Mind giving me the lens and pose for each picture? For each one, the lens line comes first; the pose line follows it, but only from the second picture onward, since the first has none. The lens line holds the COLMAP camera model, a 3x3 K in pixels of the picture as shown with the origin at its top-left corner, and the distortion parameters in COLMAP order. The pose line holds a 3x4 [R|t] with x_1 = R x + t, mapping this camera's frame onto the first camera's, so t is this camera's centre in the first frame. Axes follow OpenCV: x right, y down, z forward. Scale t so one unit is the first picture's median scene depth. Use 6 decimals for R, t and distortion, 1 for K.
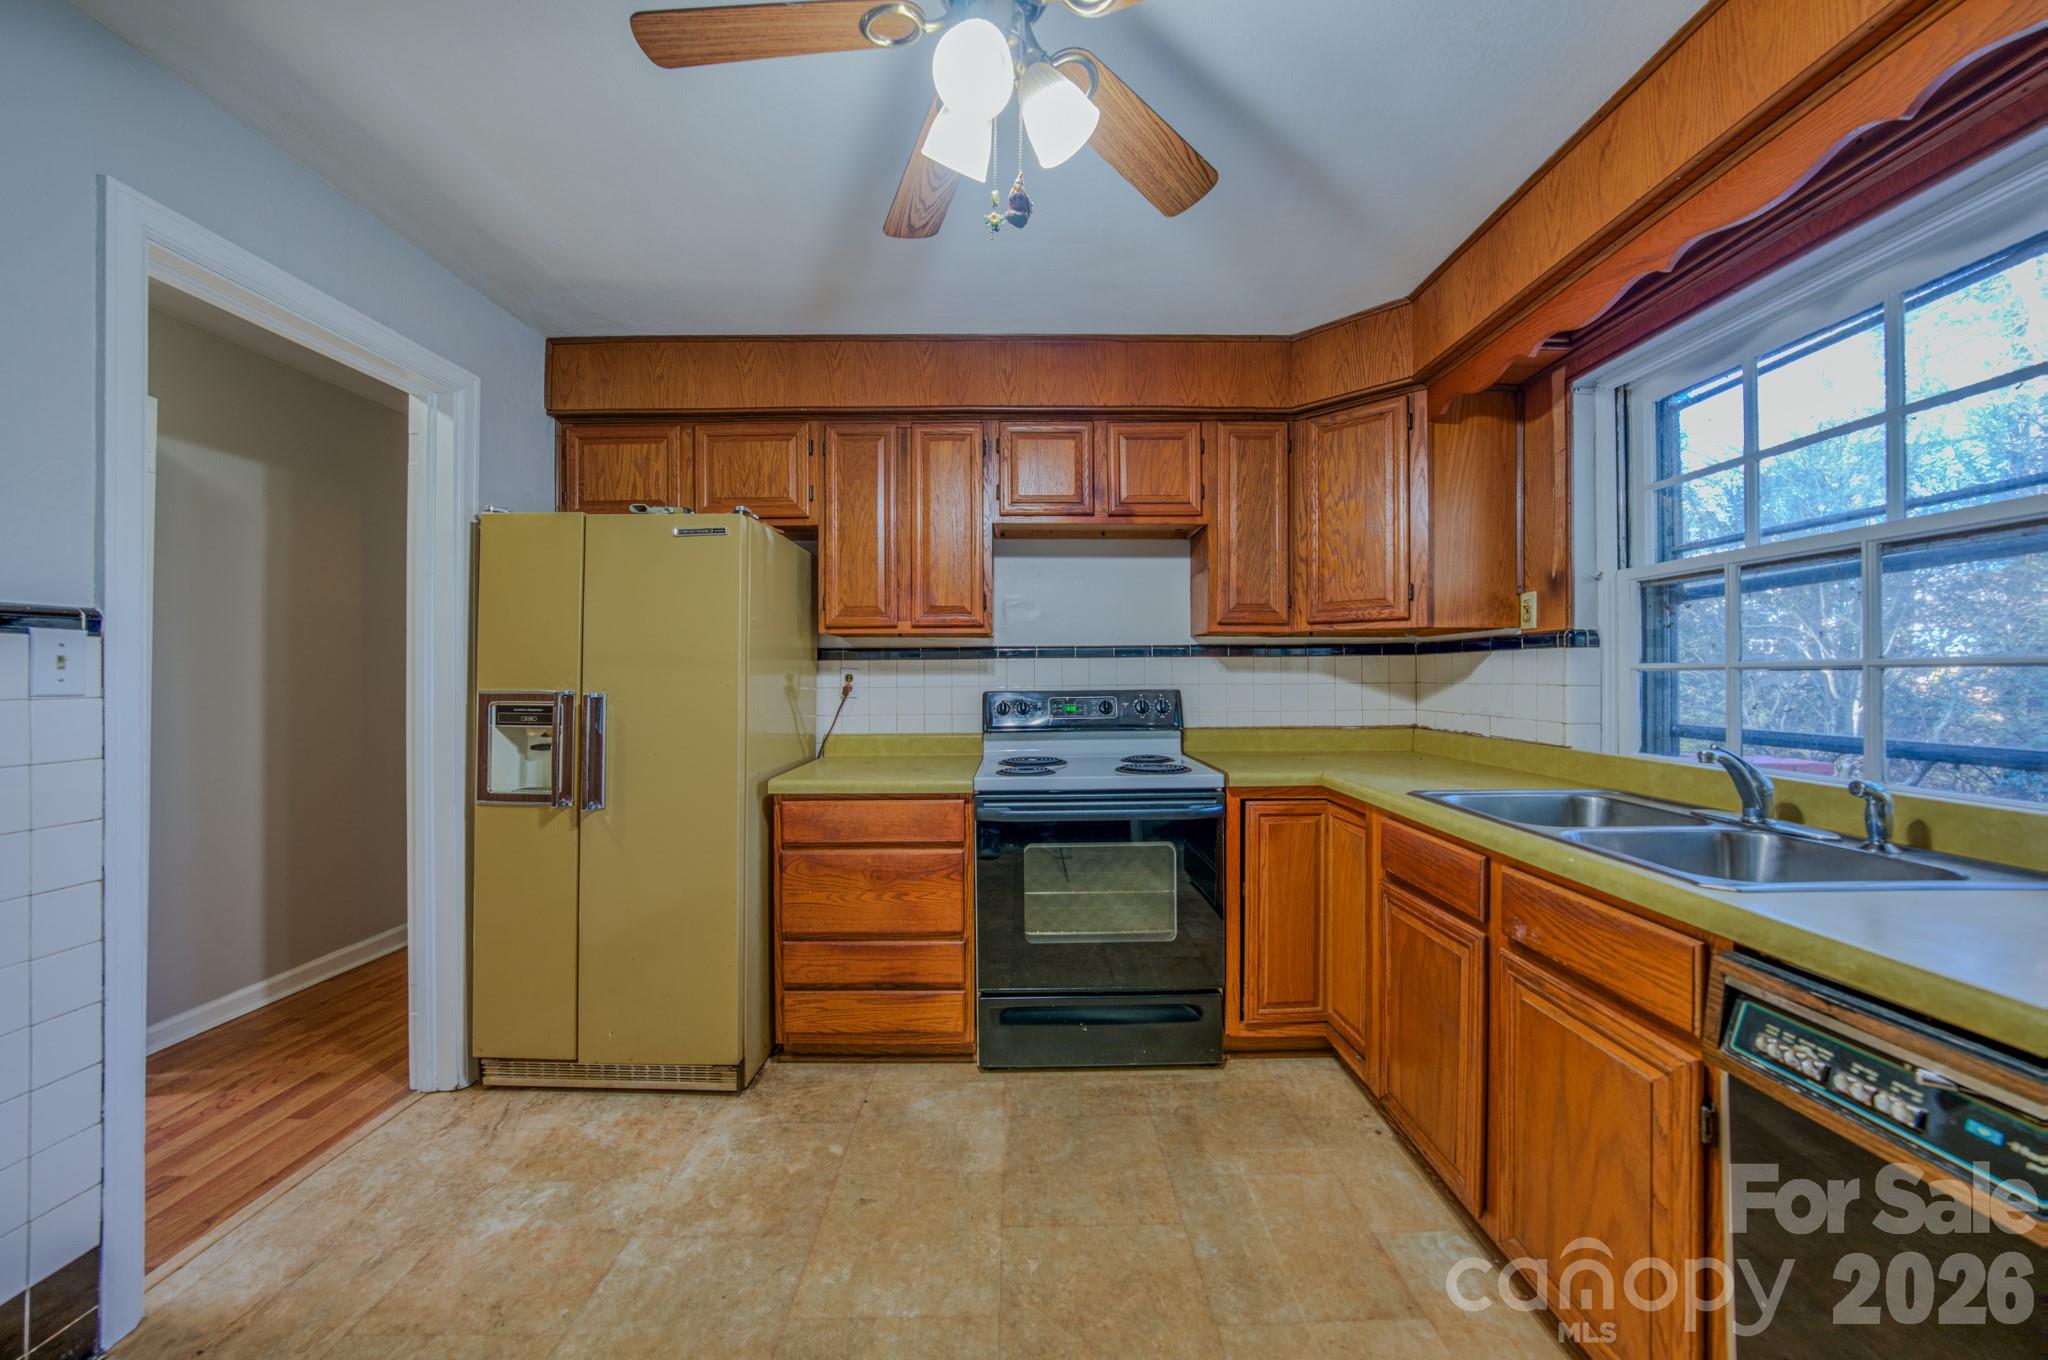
lens RADIAL K [[735.2, 0, 1025.3], [0, 735.2, 677.4], [0, 0, 1]] dist [-0.027207, 0.005697]
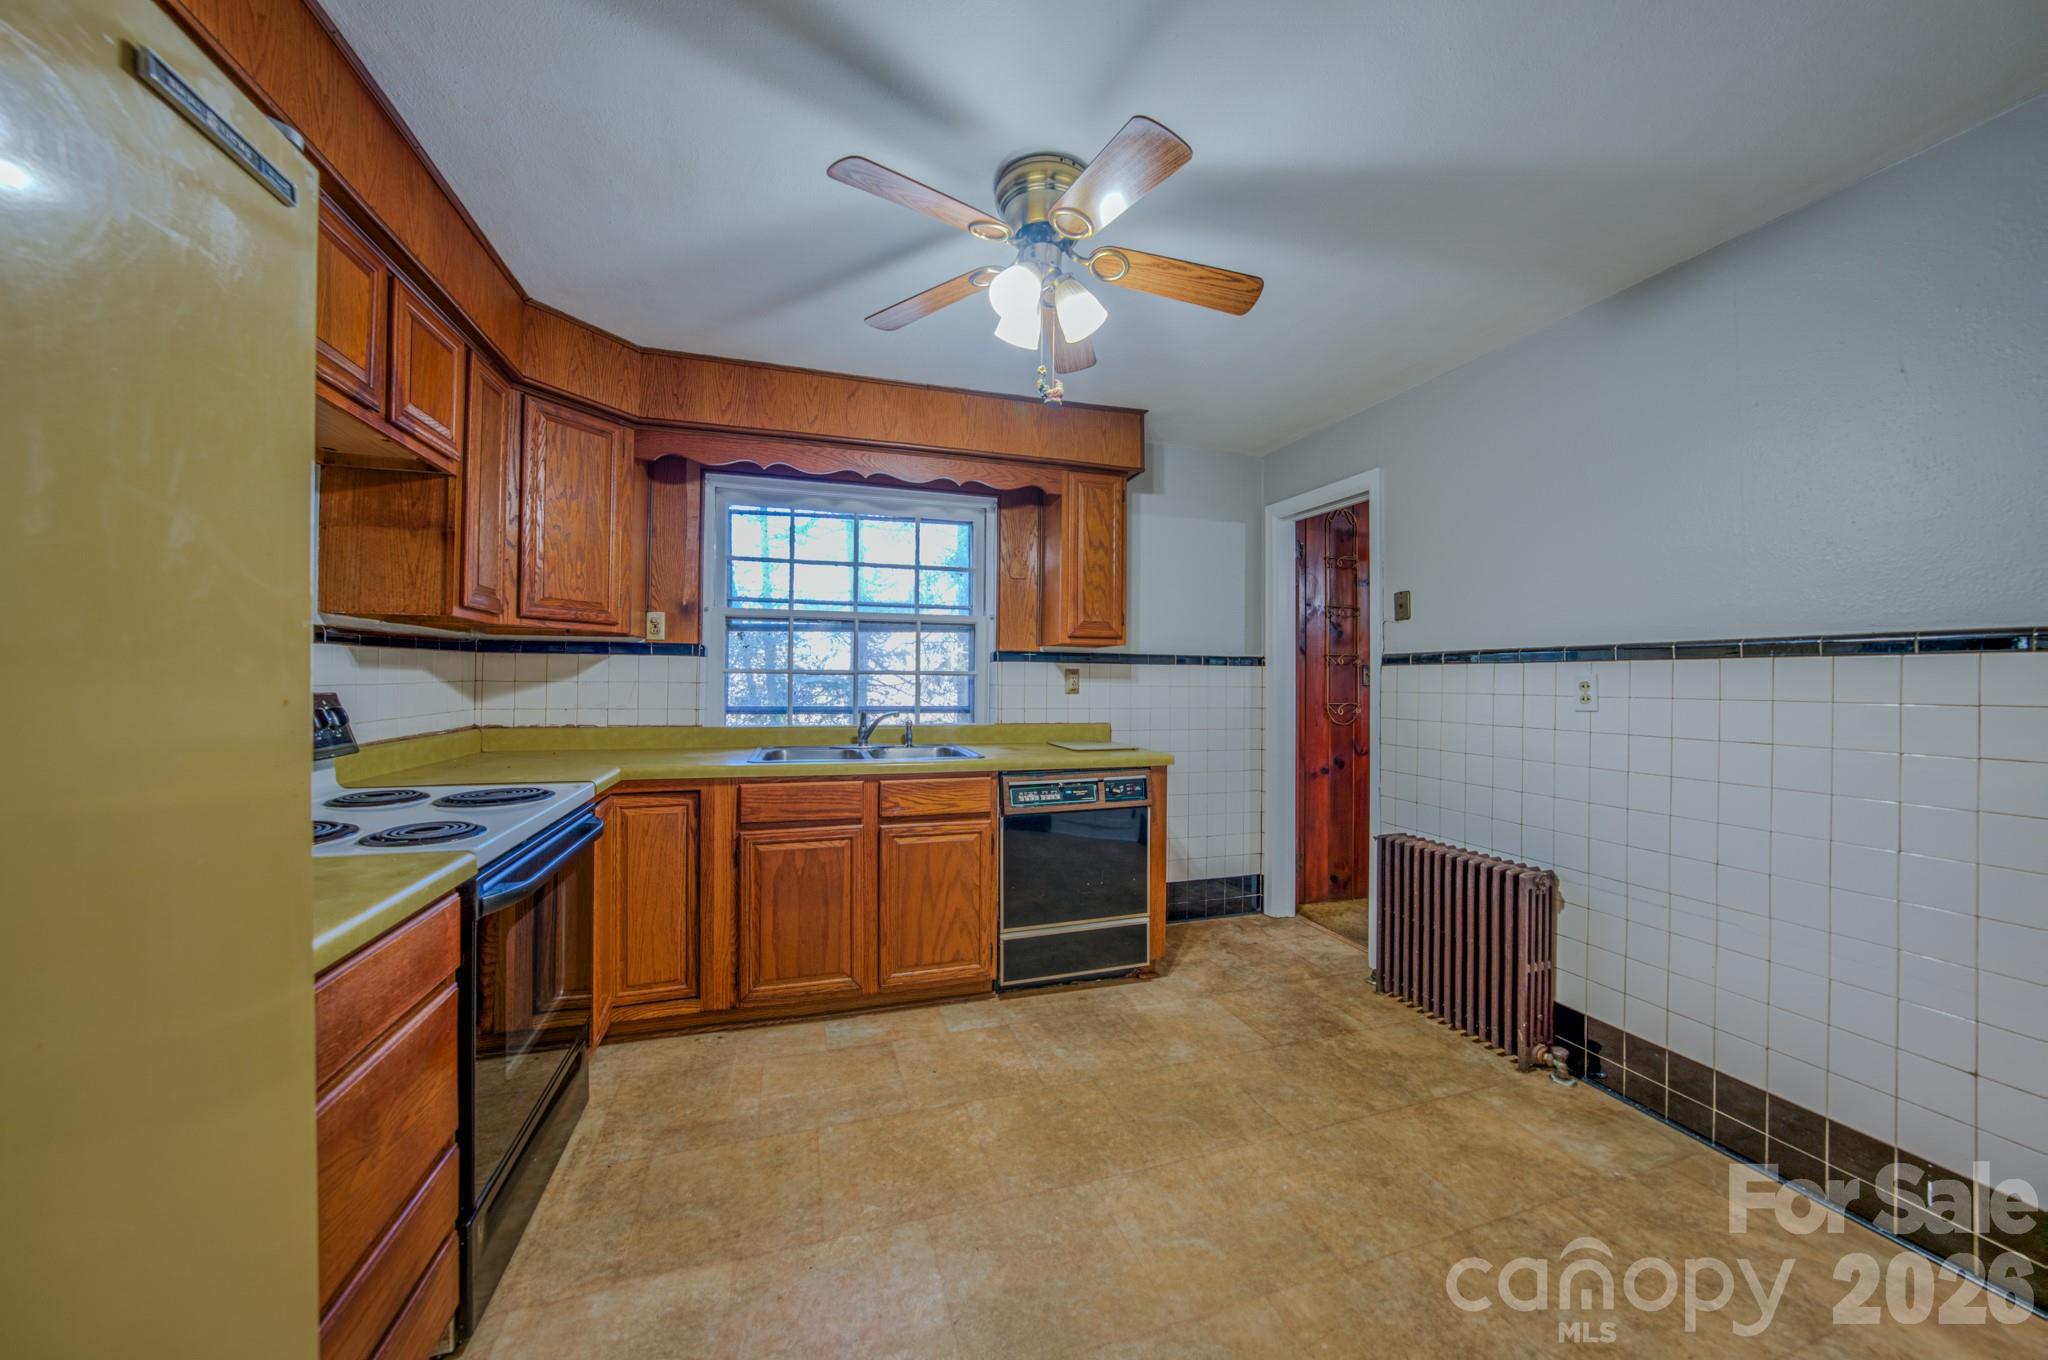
lens RADIAL K [[735.2, 0, 1029.6], [0, 735.2, 677.8], [0, 0, 1]] dist [-0.027207, 0.005697]
pose [[-0.324062, -0.002355, 0.946033, -0.771054], [-0.009480, 0.999955, -0.000758, -0.003246], [-0.945988, -0.009214, -0.324069, 0.784702]]
